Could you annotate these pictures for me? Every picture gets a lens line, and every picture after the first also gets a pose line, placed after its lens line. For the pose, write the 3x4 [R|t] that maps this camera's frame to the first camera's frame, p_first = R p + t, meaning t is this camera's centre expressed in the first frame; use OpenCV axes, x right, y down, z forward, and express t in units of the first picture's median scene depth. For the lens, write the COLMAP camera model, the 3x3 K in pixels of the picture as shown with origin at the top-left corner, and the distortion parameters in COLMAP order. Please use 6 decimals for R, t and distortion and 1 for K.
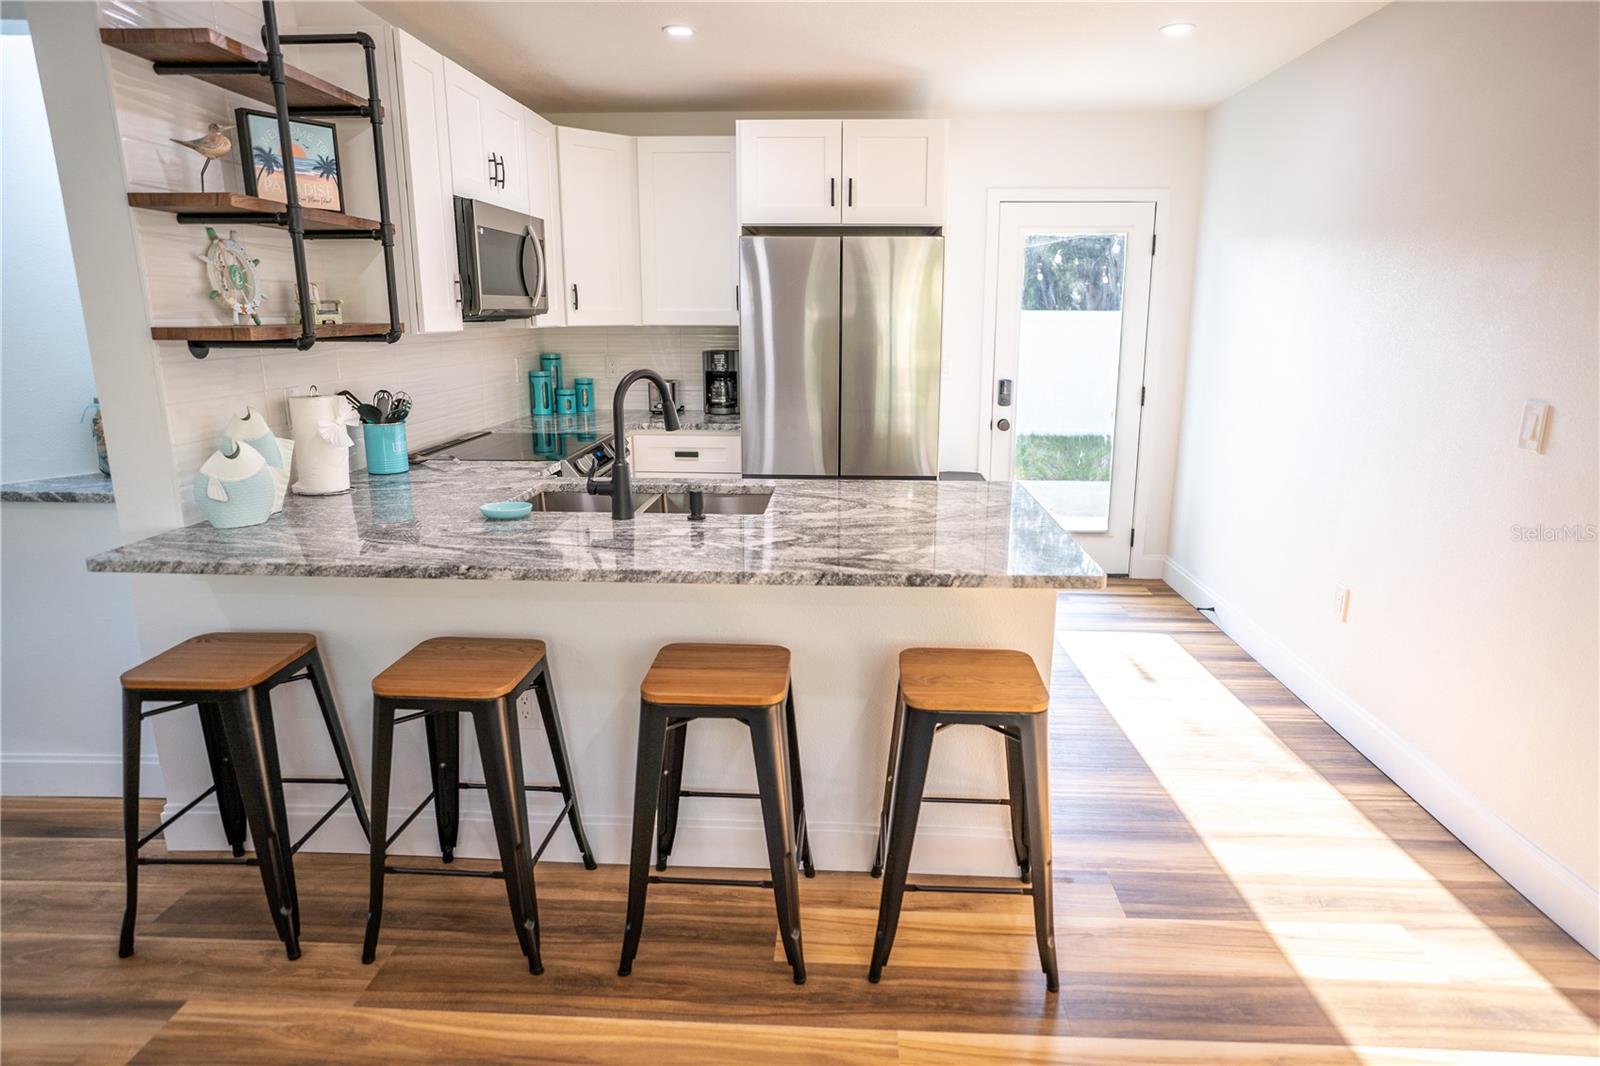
lens RADIAL K [[907.4, 0, 809.6], [0, 907.4, 530.2], [0, 0, 1]] dist [-0.054319, 0.041291]
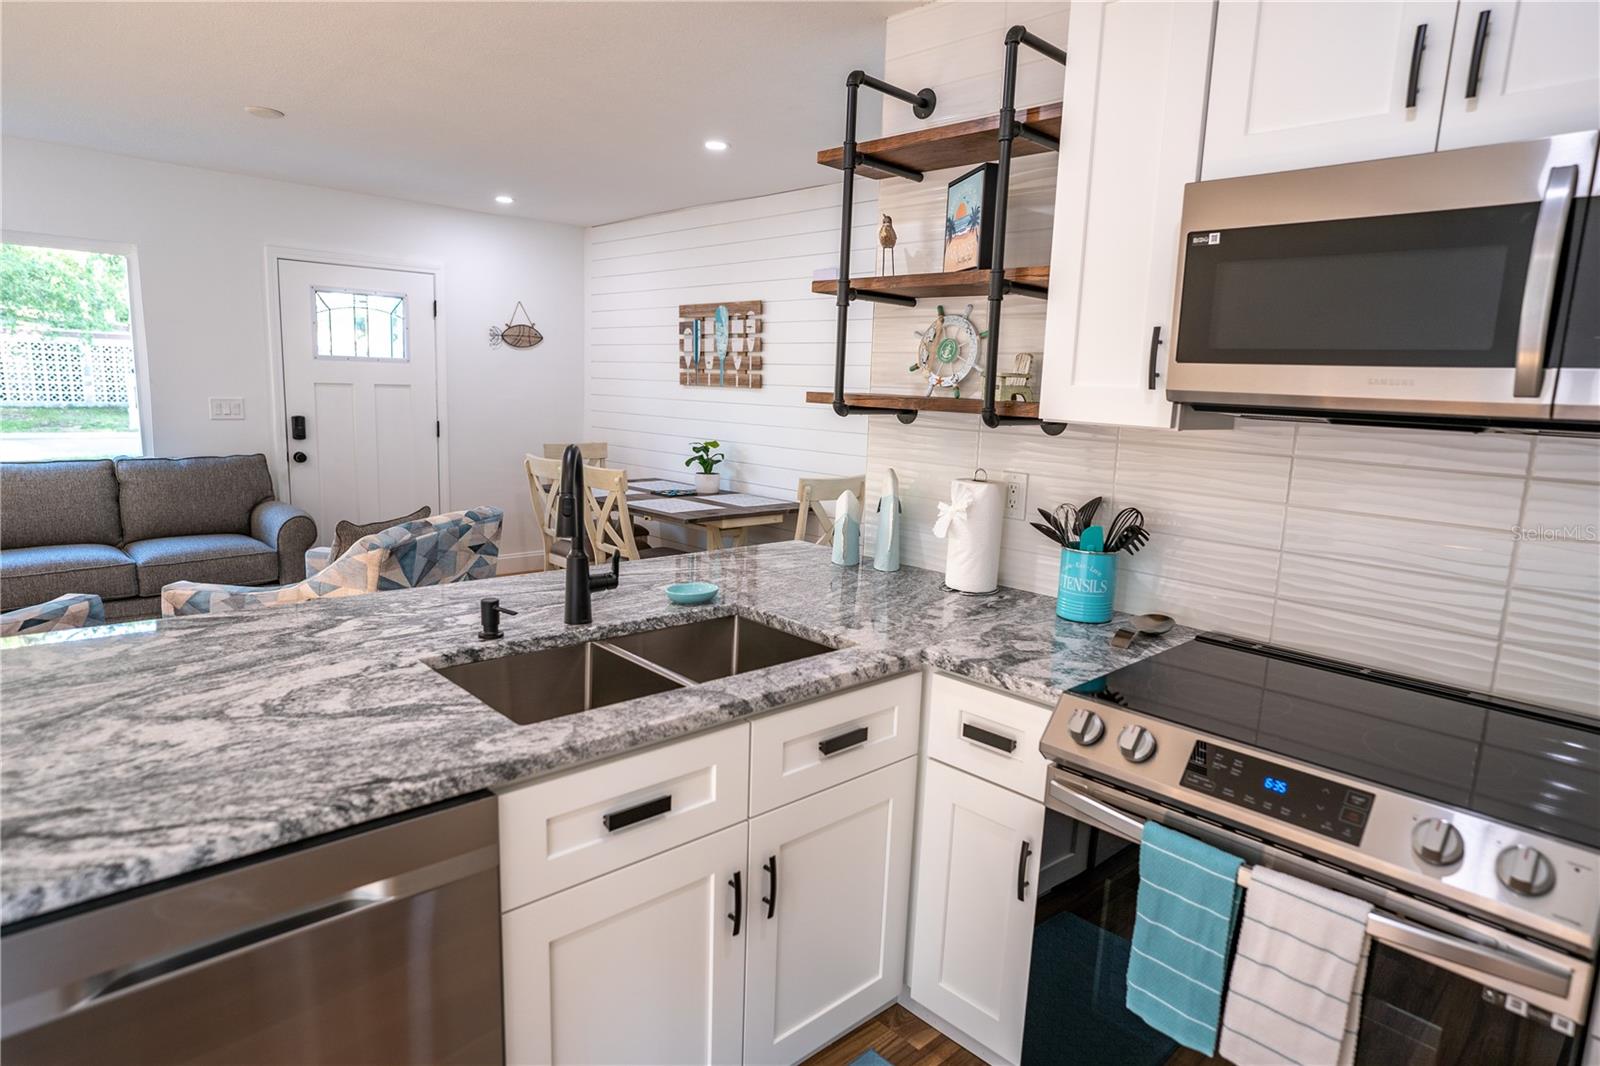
lens RADIAL K [[913.2, 0, 822.1], [0, 913.2, 541.2], [0, 0, 1]] dist [-0.048177, 0.028909]
pose [[-0.686136, 0.096183, -0.721087, 0.200714], [-0.211652, 0.921948, 0.324368, -0.347944], [0.696003, 0.375181, -0.612225, 1.444277]]
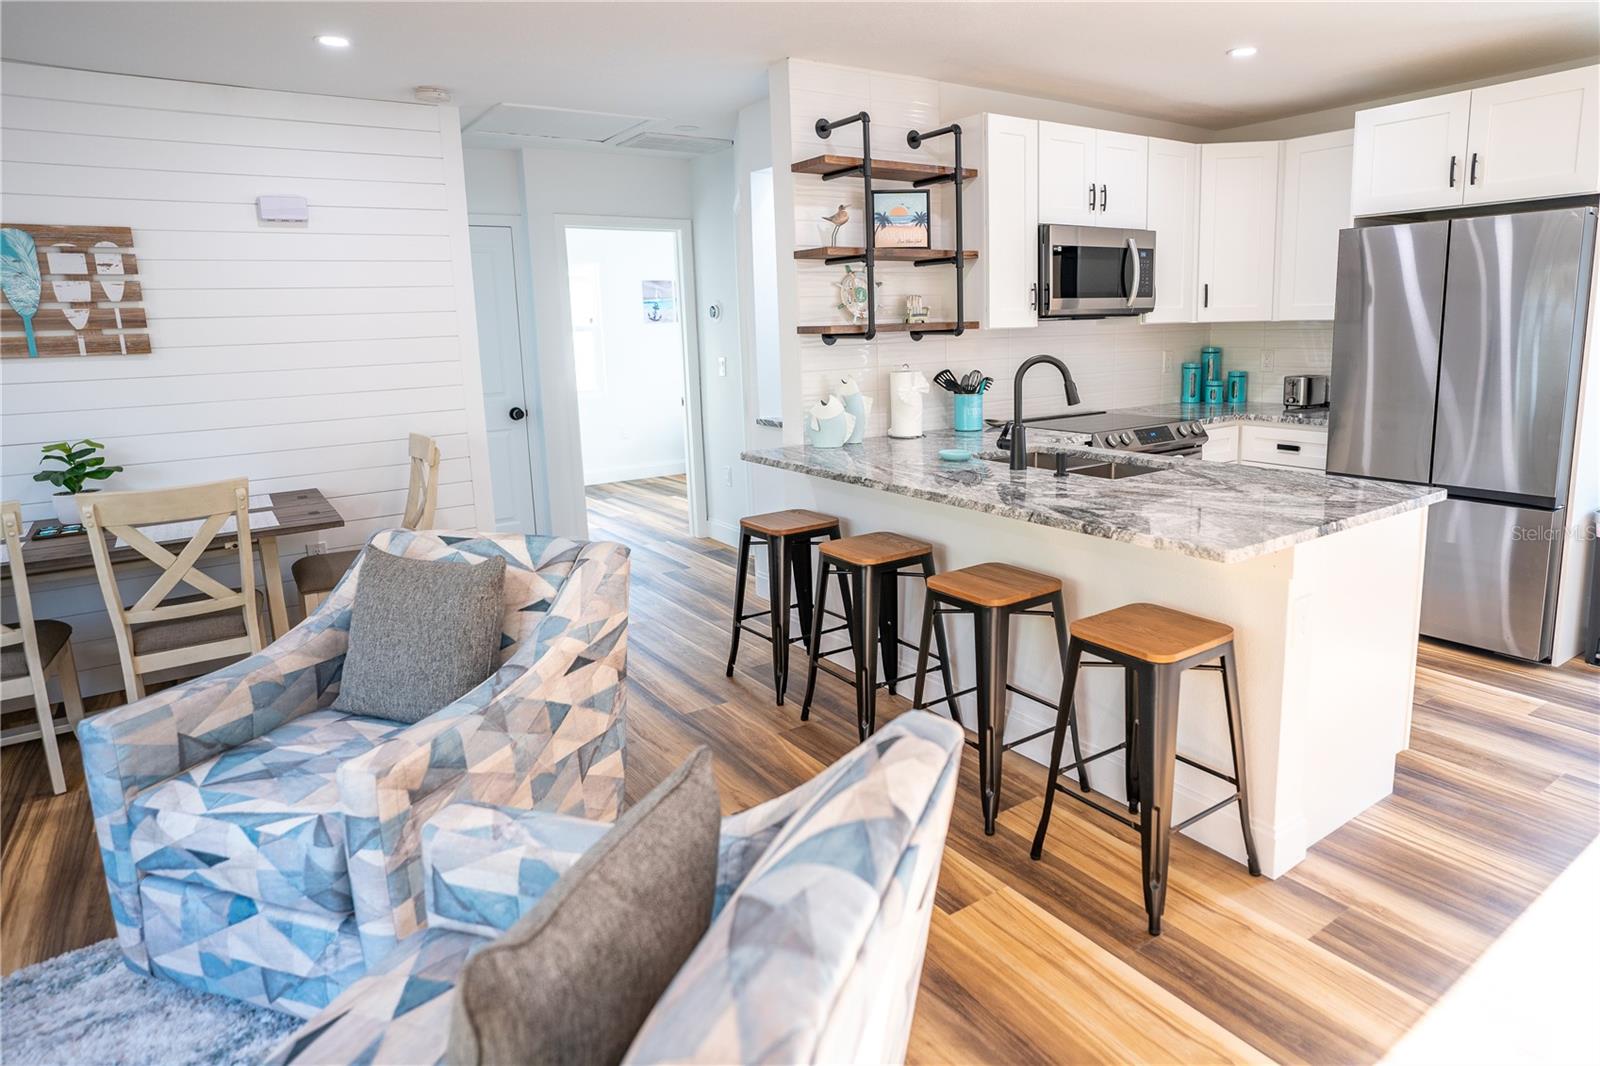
lens RADIAL K [[945.4, 0, 868.1], [0, 945.4, 483.5], [0, 0, 1]] dist [-0.047956, 0.034808]
pose [[0.624525, 0.114777, -0.772525, 0.627947], [-0.156045, 0.987536, 0.020571, 0.010861], [0.765257, 0.107701, 0.634651, -0.018193]]
